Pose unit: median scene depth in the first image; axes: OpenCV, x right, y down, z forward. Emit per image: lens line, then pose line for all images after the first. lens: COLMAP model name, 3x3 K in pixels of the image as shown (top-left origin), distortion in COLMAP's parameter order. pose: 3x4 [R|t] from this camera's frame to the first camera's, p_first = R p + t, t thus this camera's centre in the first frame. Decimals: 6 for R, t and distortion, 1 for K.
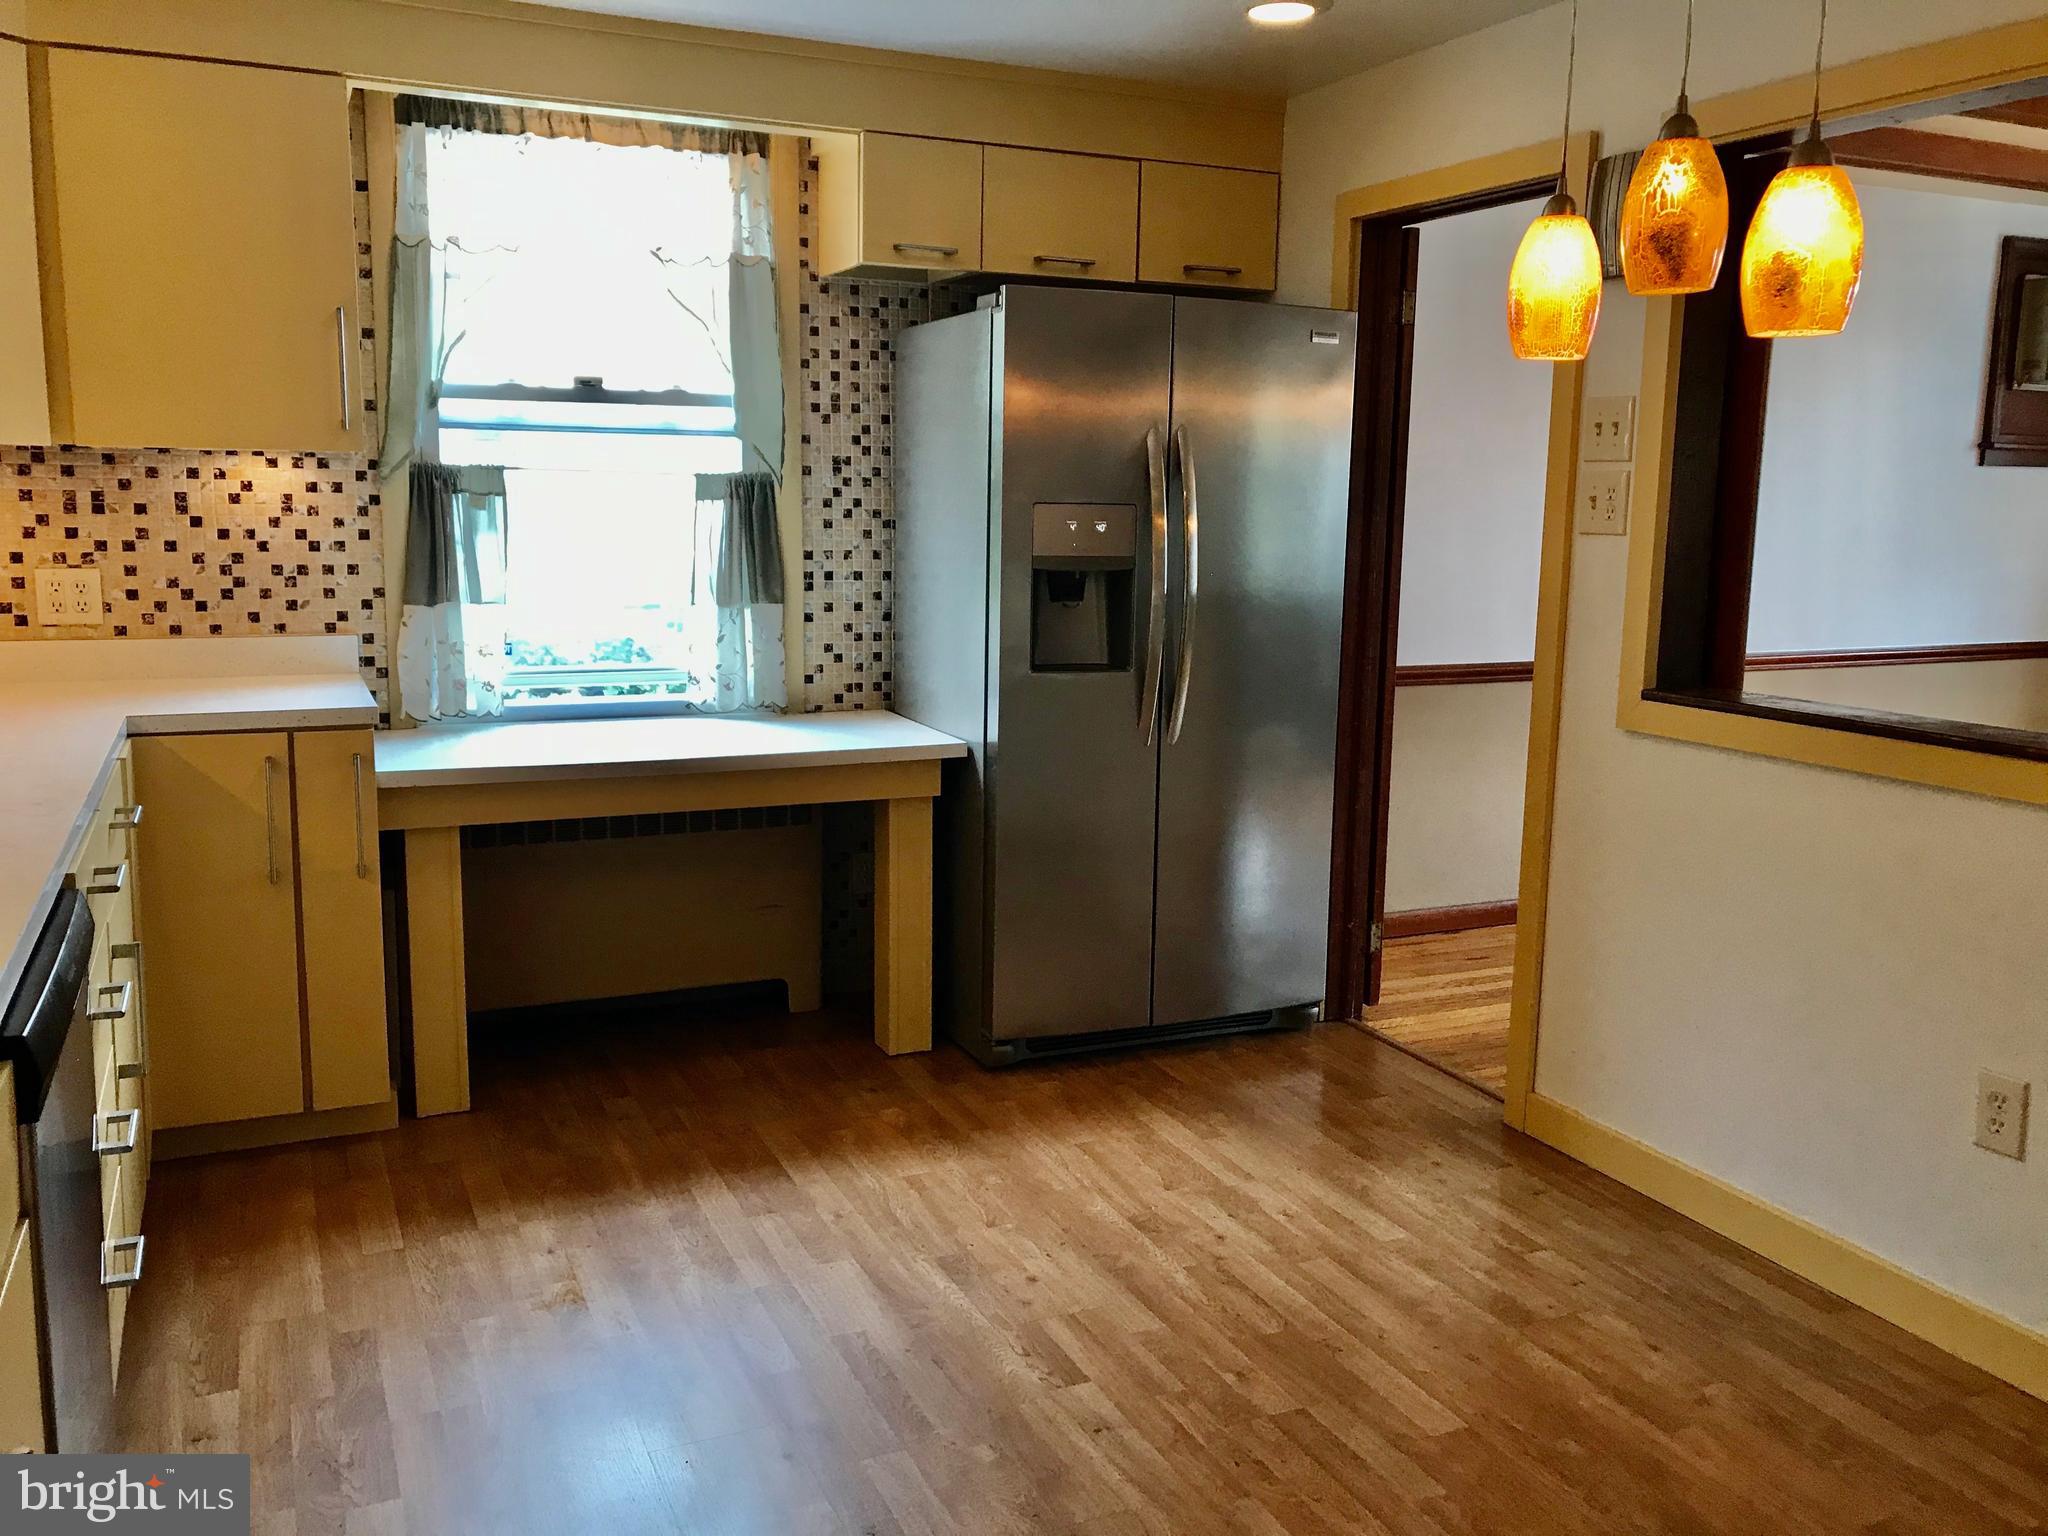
lens RADIAL K [[1708.6, 0, 1019.0], [0, 1708.6, 832.4], [0, 0, 1]] dist [0.076272, -0.224805]
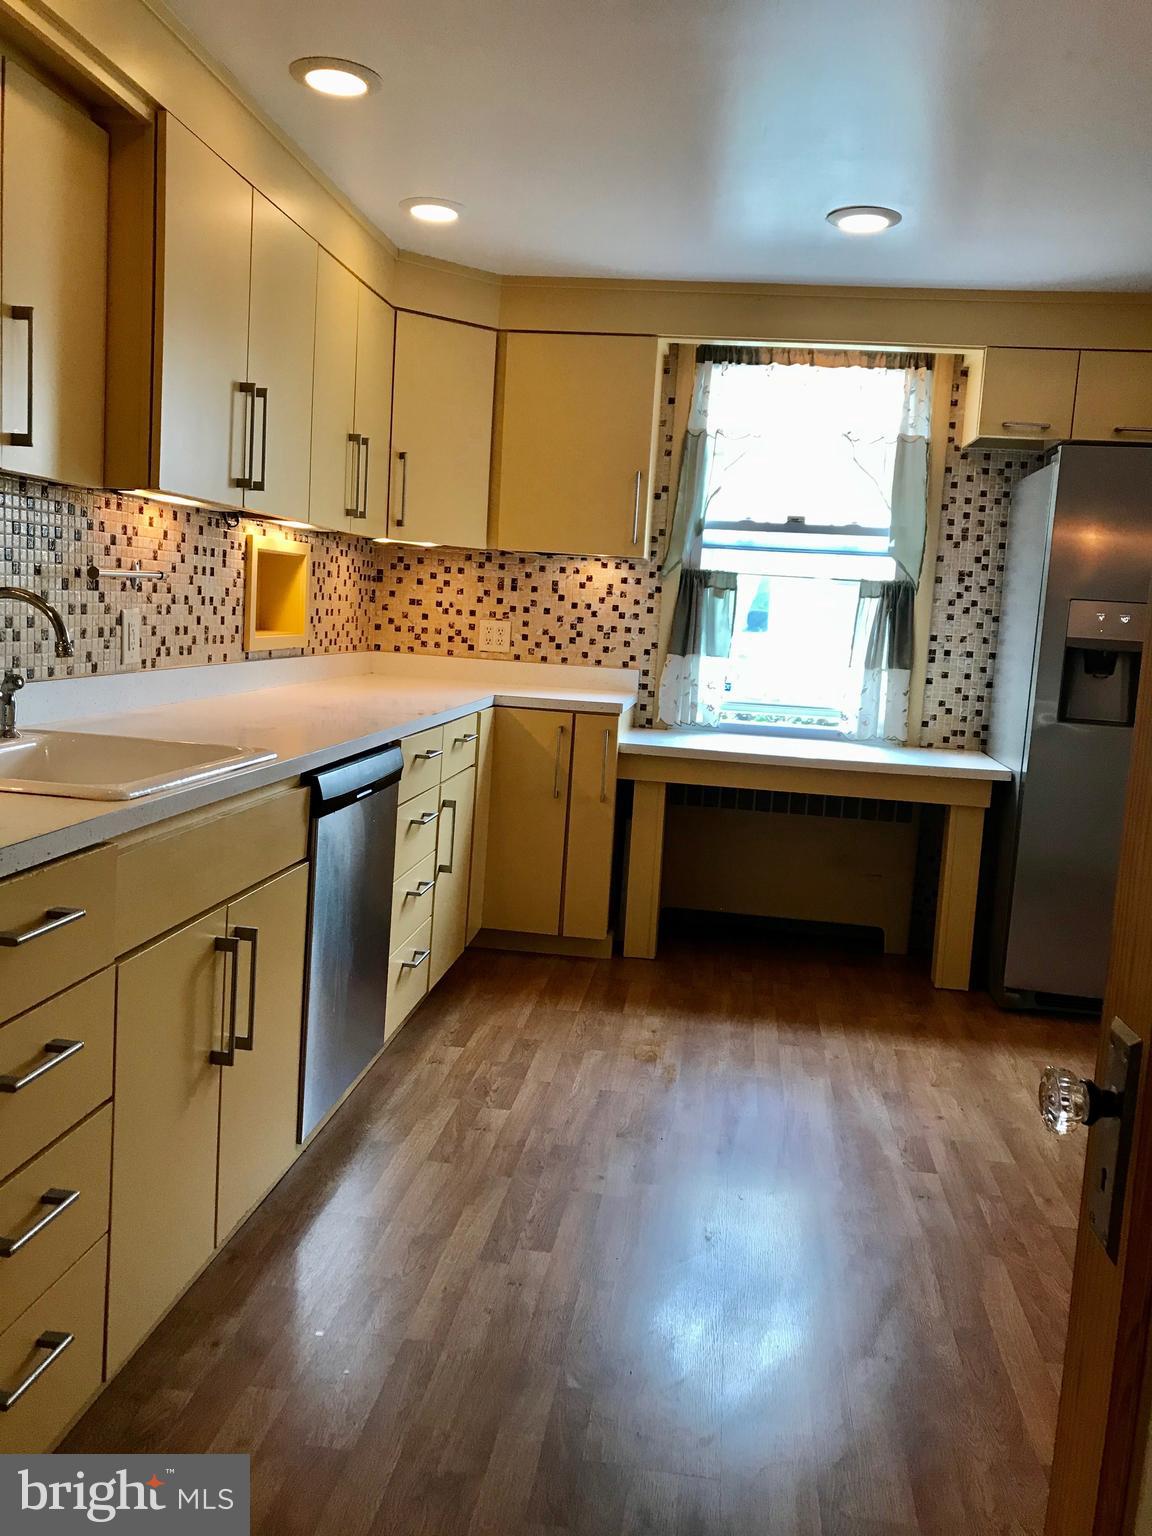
lens RADIAL K [[1250.8, 0, 525.0], [0, 1250.8, 840.3], [0, 0, 1]] dist [0.090219, -0.211580]
pose [[0.835009, 0.132693, -0.533997, 0.203105], [-0.151703, 0.988391, 0.008387, 0.057780], [0.528910, 0.074006, 0.845445, -0.086912]]
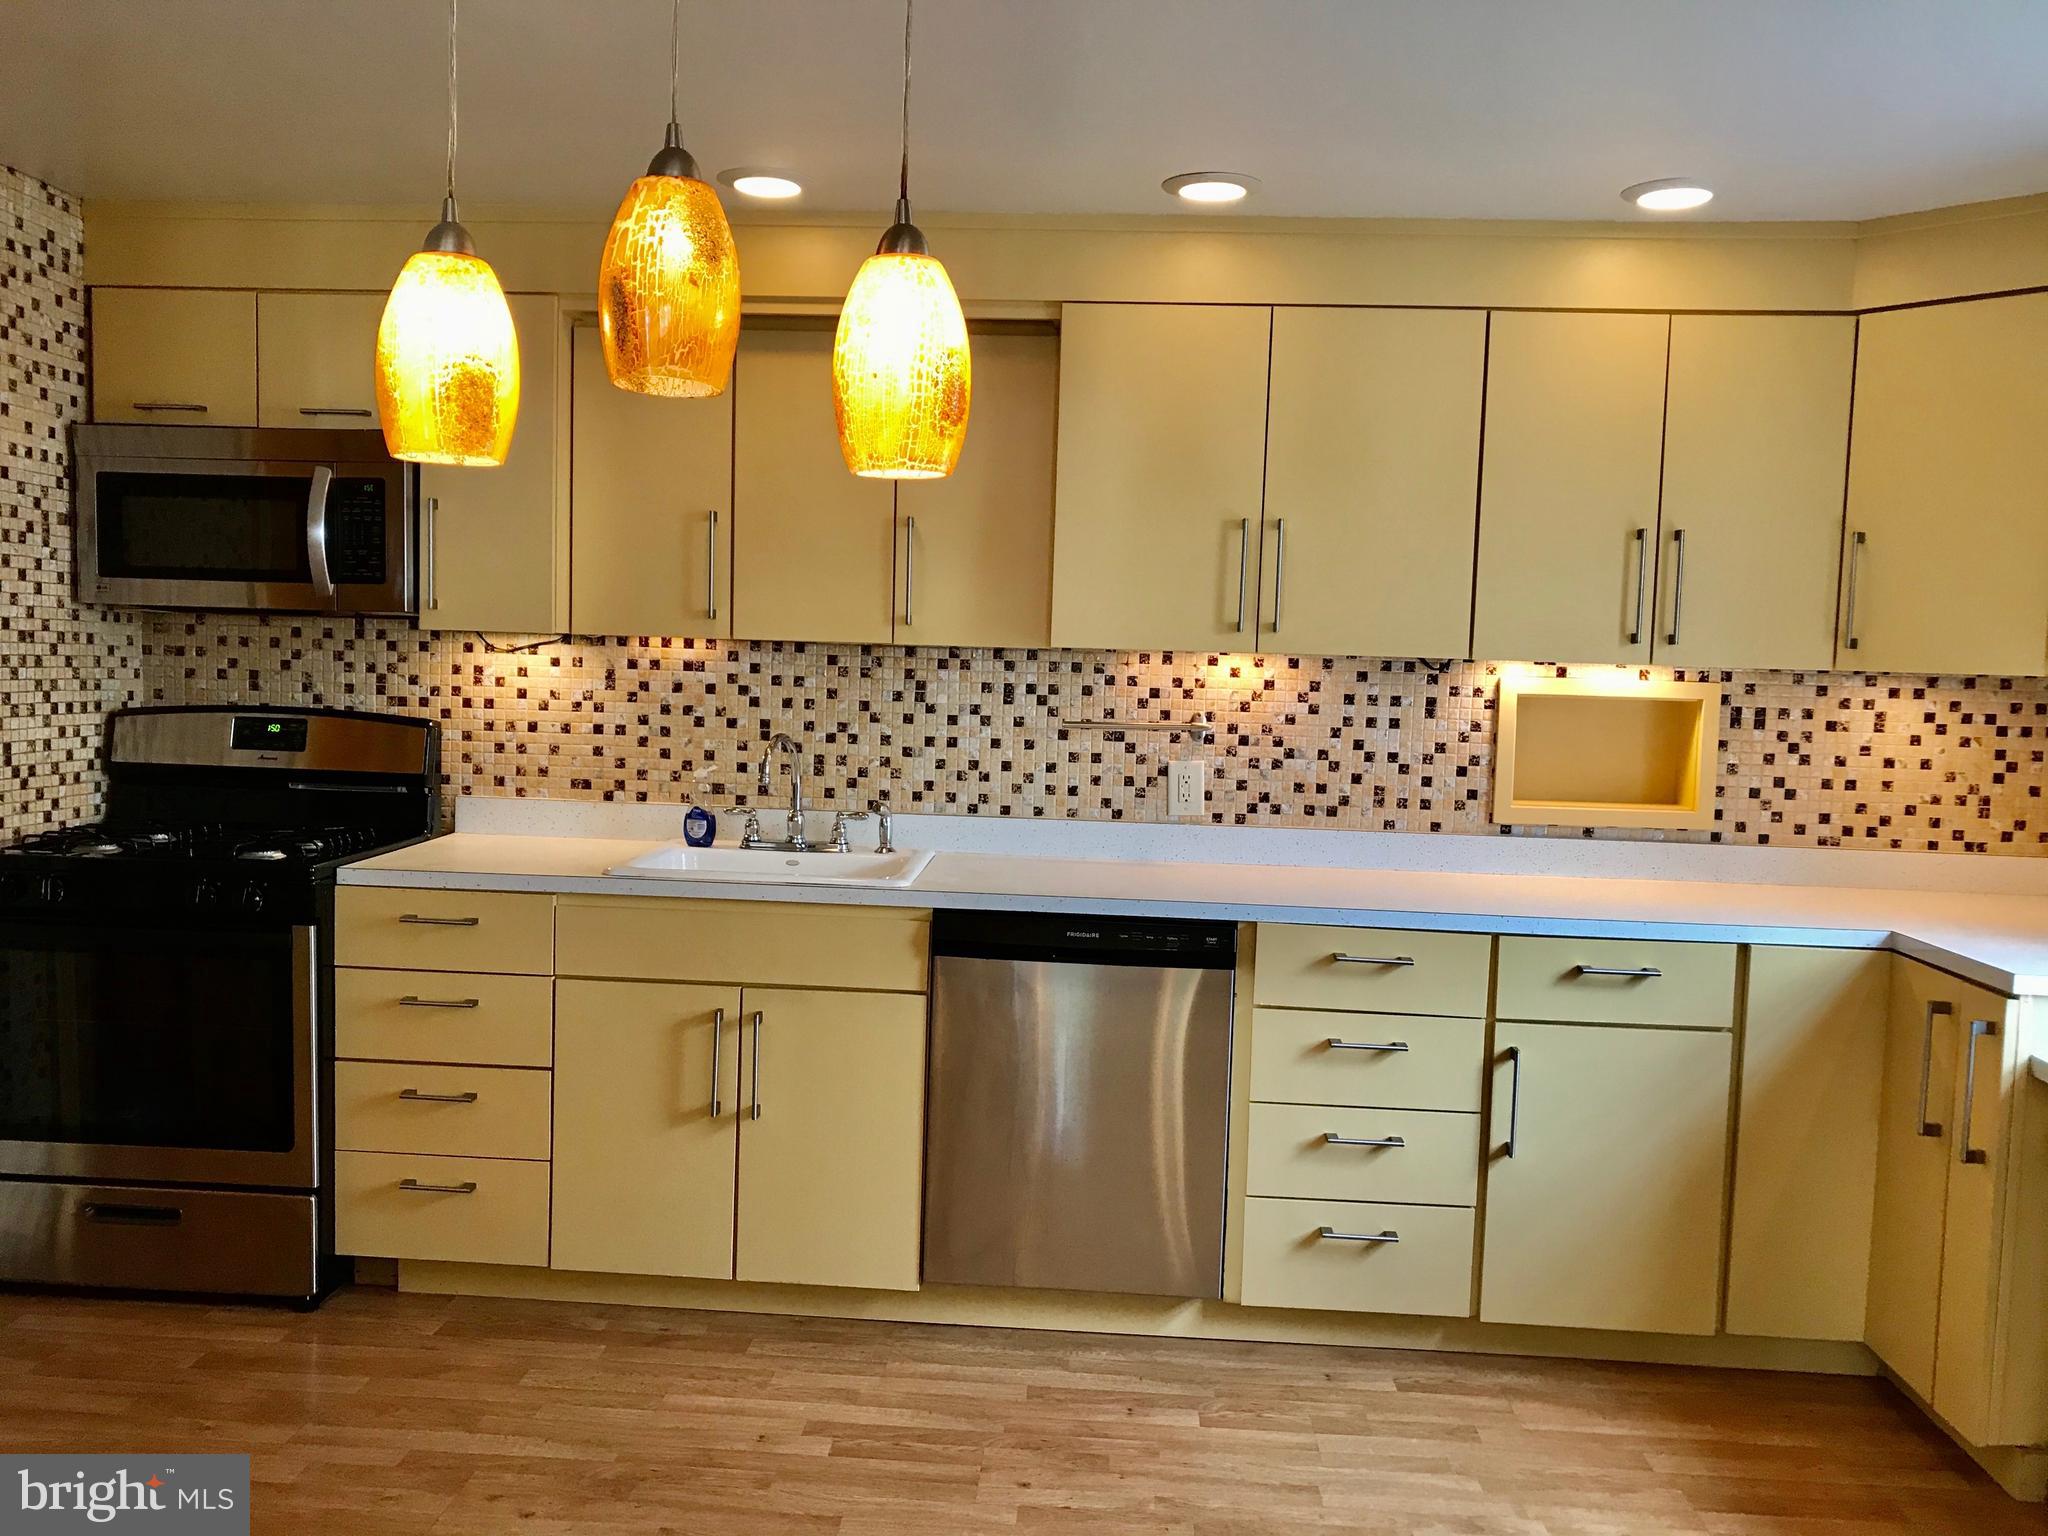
lens RADIAL K [[1667.8, 0, 1023.0], [0, 1667.8, 858.8], [0, 0, 1]] dist [0.090219, -0.211580]
pose [[-0.478188, 0.057346, -0.876383, 0.516882], [-0.215731, 0.959624, 0.180504, -0.151338], [0.851350, 0.275378, -0.446510, 0.847739]]
